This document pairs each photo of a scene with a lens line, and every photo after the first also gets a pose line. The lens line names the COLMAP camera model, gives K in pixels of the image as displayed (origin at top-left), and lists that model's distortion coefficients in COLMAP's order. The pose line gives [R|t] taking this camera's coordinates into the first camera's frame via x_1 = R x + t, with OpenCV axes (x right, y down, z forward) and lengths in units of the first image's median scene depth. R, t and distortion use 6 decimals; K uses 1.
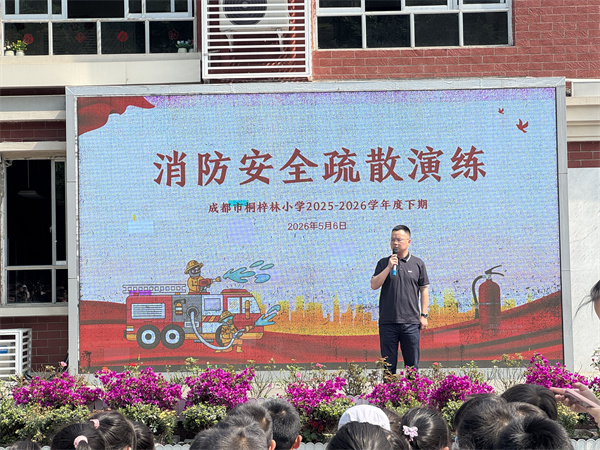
lens RADIAL K [[1537.6, 0, 300.0], [0, 1537.6, 225.0], [0, 0, 1]] dist [0.028296, 0.622403]
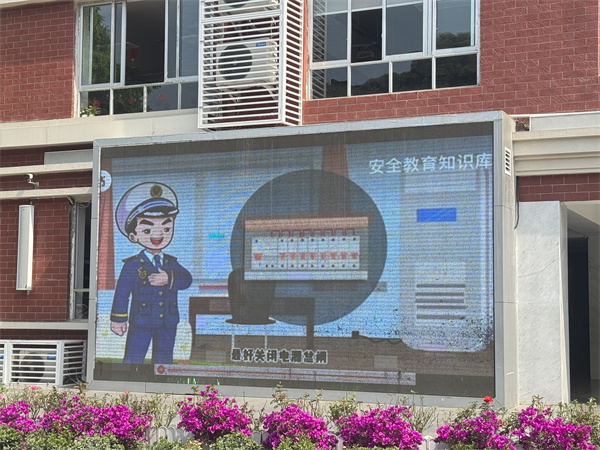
lens RADIAL K [[1044.7, 0, 300.0], [0, 1044.7, 225.0], [0, 0, 1]] dist [0.004550, 0.006970]
pose [[0.916660, -0.004854, -0.399638, 0.307247], [-0.015131, 0.998788, -0.046837, 0.012331], [0.399381, 0.048980, 0.915476, 0.309631]]
